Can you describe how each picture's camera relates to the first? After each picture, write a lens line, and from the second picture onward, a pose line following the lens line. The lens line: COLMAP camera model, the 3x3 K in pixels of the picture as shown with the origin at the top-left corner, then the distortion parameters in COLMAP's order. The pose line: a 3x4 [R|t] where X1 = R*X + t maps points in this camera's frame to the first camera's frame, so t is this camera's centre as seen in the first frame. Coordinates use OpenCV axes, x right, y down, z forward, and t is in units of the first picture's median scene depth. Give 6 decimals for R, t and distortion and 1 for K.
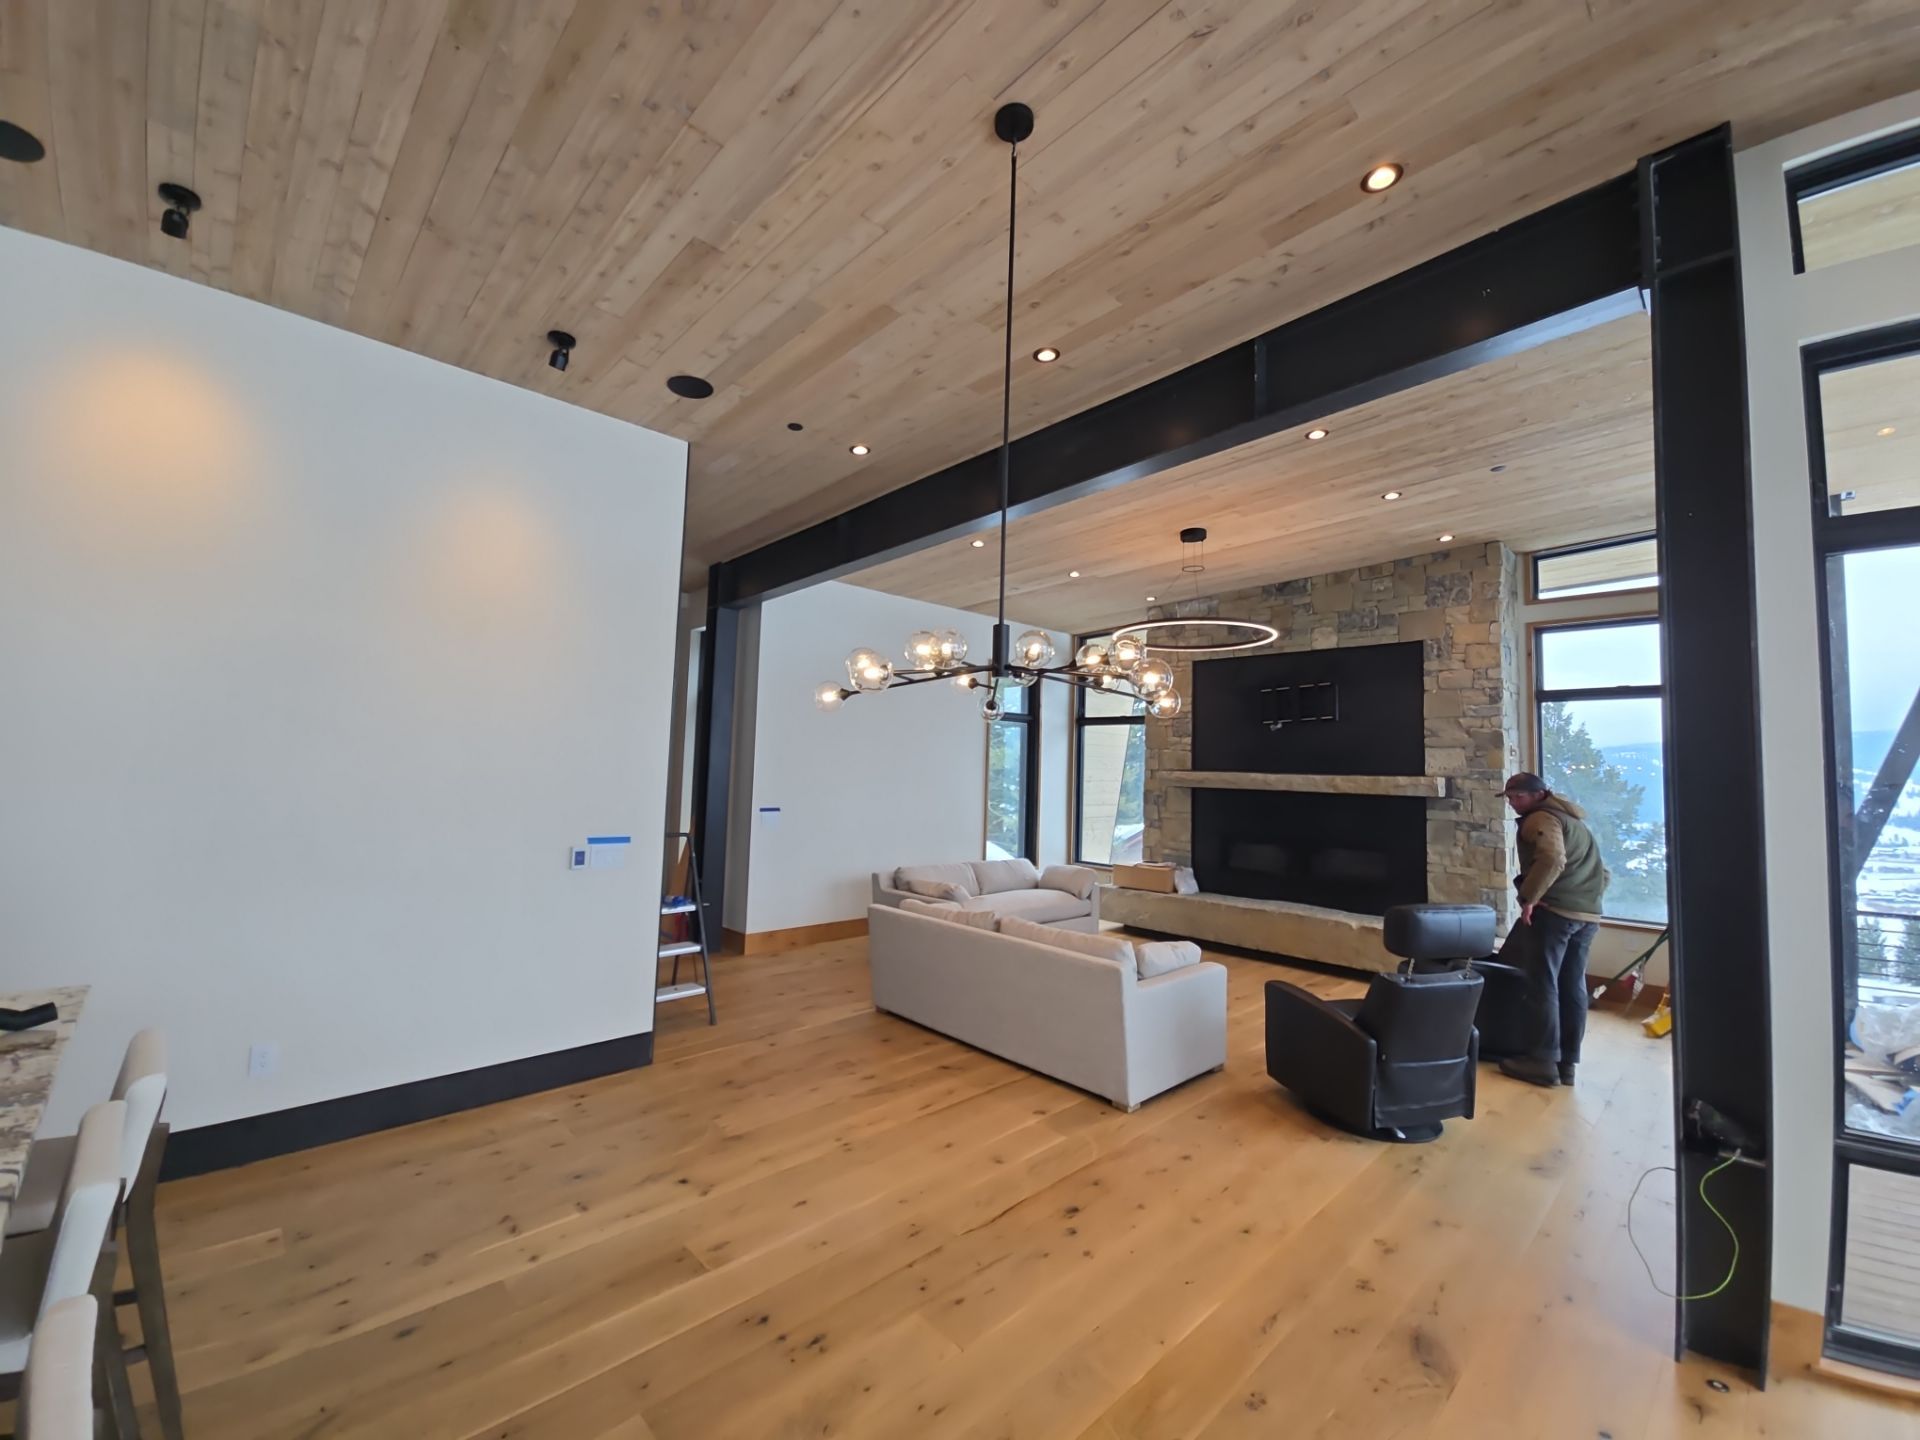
lens RADIAL K [[771.9, 0, 955.4], [0, 771.9, 723.9], [0, 0, 1]] dist [0.000391, -0.000878]
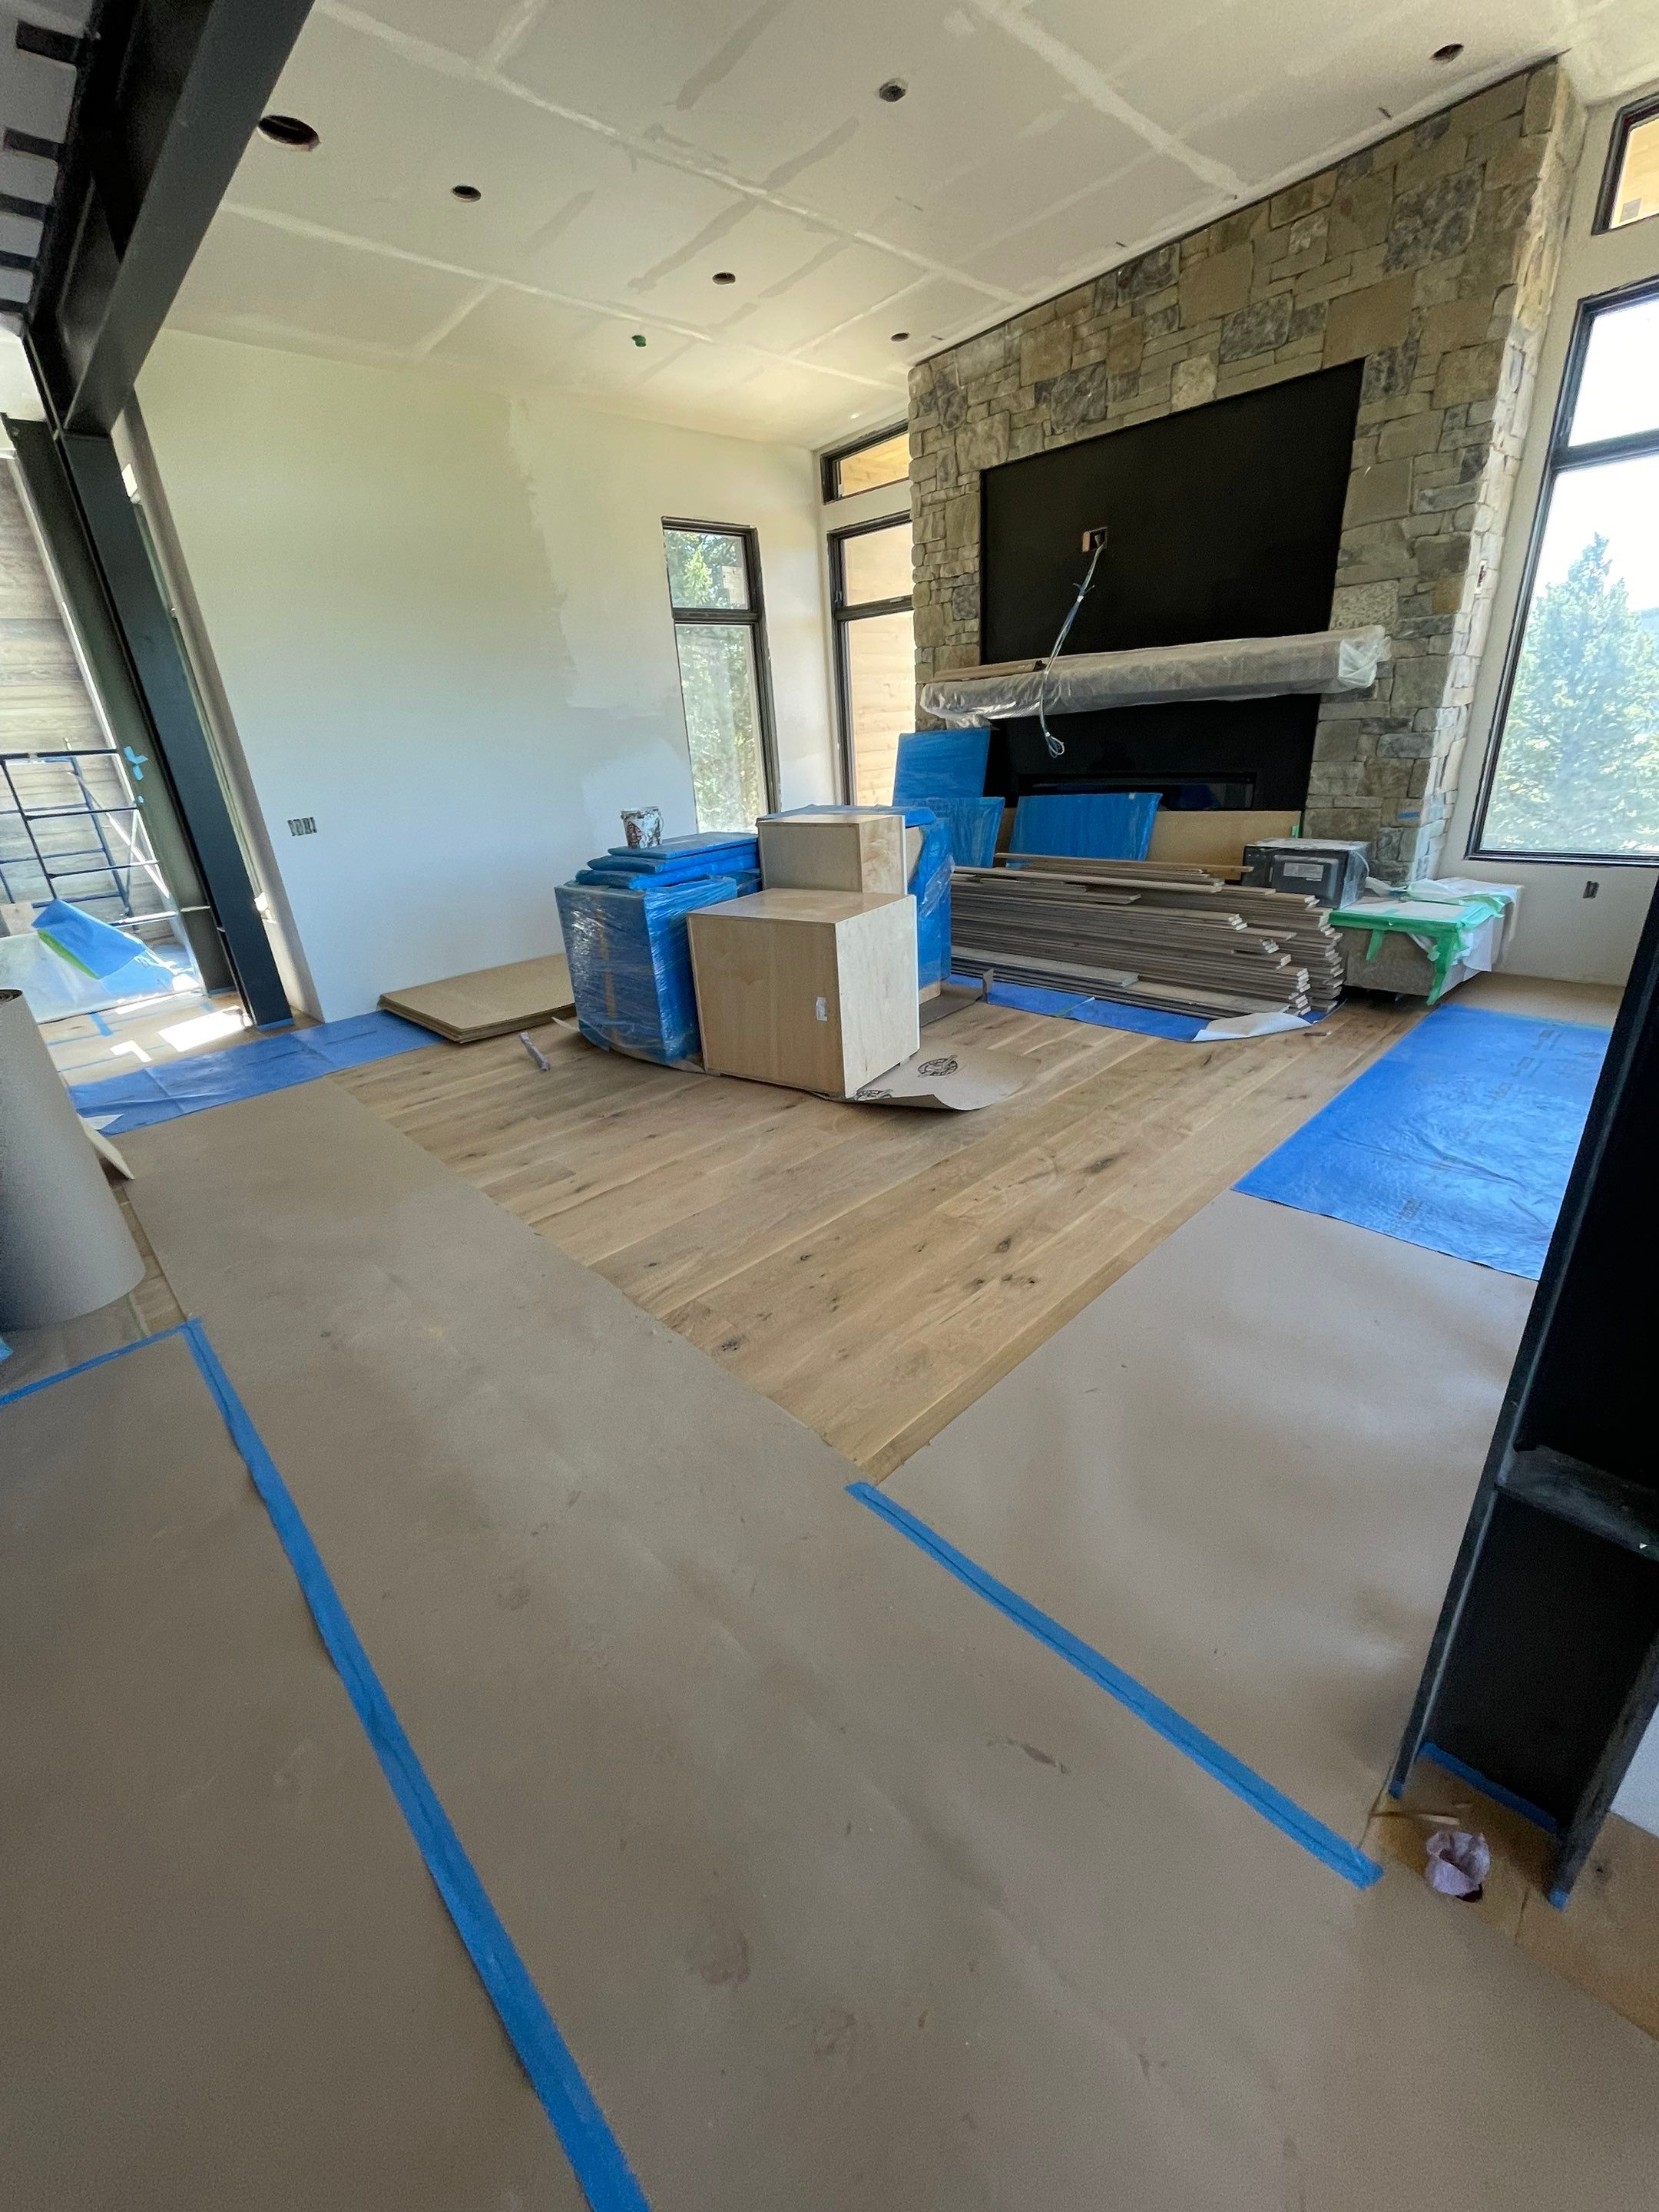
lens RADIAL K [[904.1, 0, 835.6], [0, 904.1, 1112.9], [0, 0, 1]] dist [0.002333, 0.000528]
pose [[0.994877, -0.098681, -0.021933, 0.206678], [0.097834, 0.885273, 0.454666, 0.033513], [-0.025450, -0.454482, 0.890392, 0.216937]]
